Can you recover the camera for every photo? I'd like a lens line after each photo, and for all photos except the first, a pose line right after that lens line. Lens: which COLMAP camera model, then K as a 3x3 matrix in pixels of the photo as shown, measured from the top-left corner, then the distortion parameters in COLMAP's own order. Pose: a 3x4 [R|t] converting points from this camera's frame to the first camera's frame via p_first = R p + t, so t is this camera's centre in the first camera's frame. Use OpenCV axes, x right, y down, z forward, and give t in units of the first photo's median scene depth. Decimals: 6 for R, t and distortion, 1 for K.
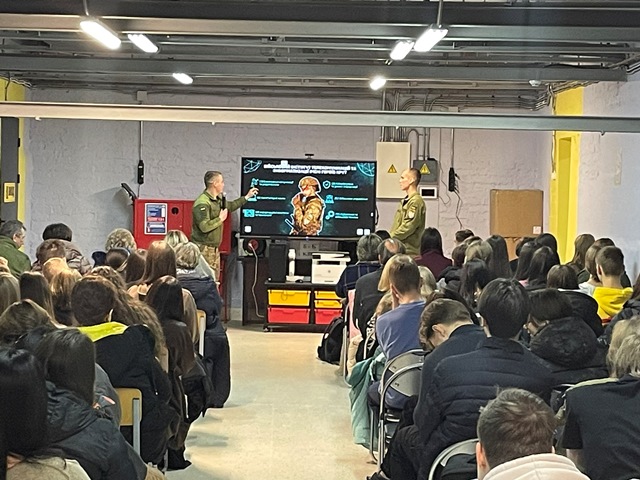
lens RADIAL K [[1632.3, 0, 345.8], [0, 1632.3, 267.6], [0, 0, 1]] dist [0.124464, 0.000000]
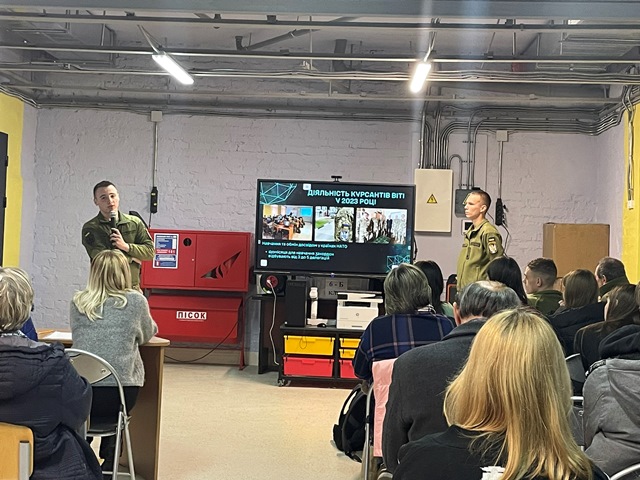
lens RADIAL K [[1002.2, 0, 320.4], [0, 1002.2, 234.0], [0, 0, 1]] dist [0.066154, 0.000000]
pose [[0.997947, 0.013341, -0.062641, 0.002314], [-0.017415, 0.997737, -0.064939, -0.004908], [0.061633, 0.065897, 0.995921, 0.459110]]
